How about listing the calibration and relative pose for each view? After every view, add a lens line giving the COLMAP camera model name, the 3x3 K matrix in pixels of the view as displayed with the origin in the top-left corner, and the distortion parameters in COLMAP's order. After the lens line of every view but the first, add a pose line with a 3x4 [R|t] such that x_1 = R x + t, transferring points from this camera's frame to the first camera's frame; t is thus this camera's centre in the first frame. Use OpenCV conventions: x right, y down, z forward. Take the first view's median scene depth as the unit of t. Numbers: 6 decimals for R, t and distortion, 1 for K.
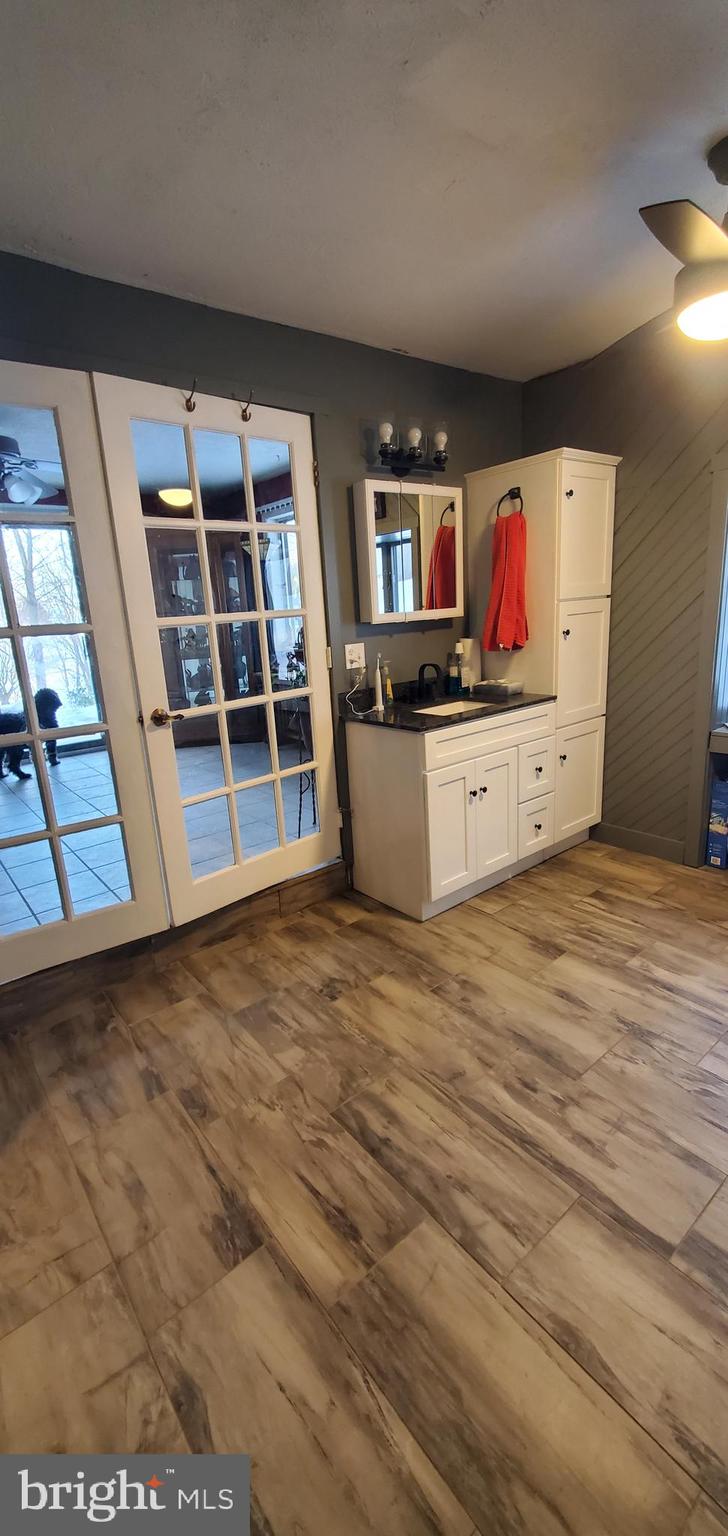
lens RADIAL K [[610.2, 0, 365.4], [0, 610.2, 767.0], [0, 0, 1]] dist [-0.001146, -0.000493]
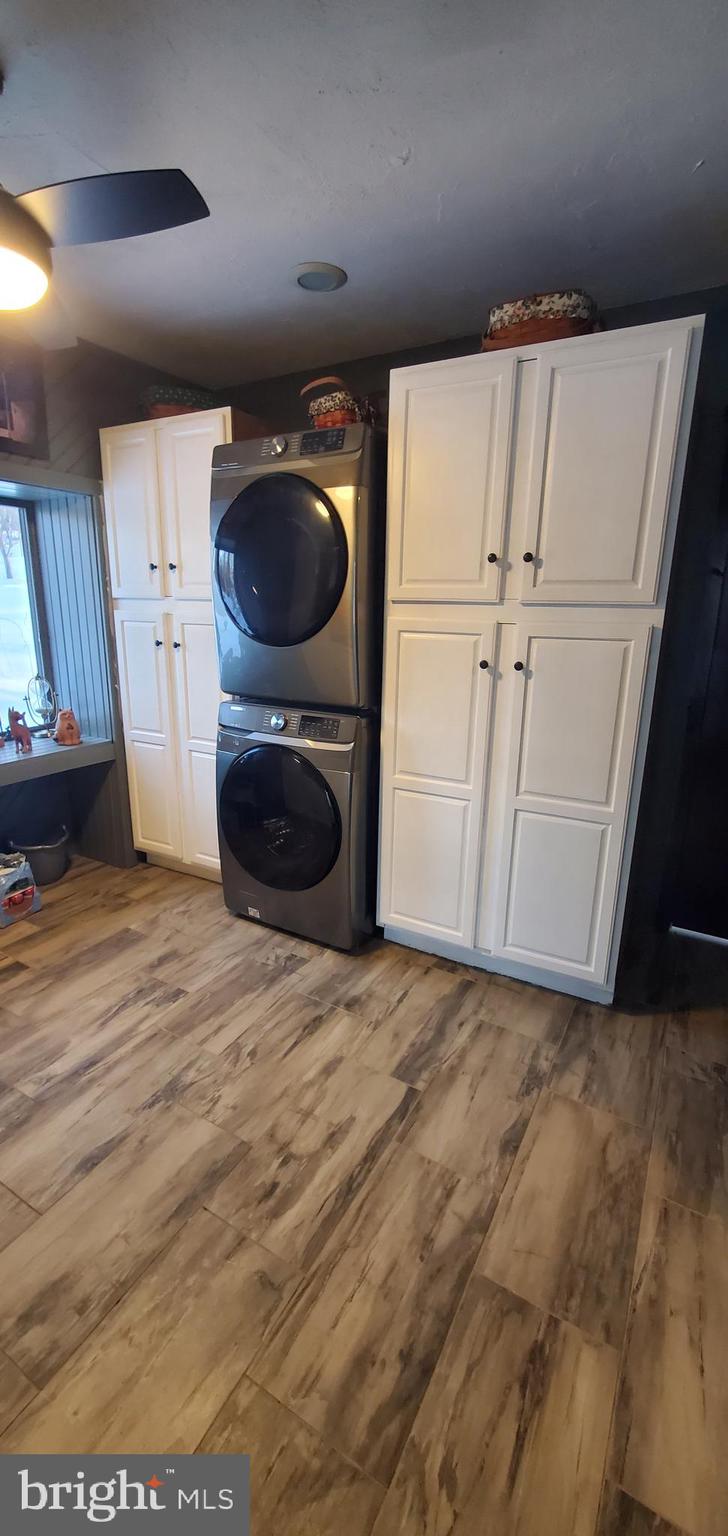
lens RADIAL K [[610.2, 0, 366.5], [0, 610.2, 763.9], [0, 0, 1]] dist [-0.001146, -0.000493]
pose [[-0.352620, -0.187873, 0.916713, -0.481672], [0.245852, 0.926624, 0.284473, -0.246485], [-0.902893, 0.325687, -0.280557, 1.031534]]
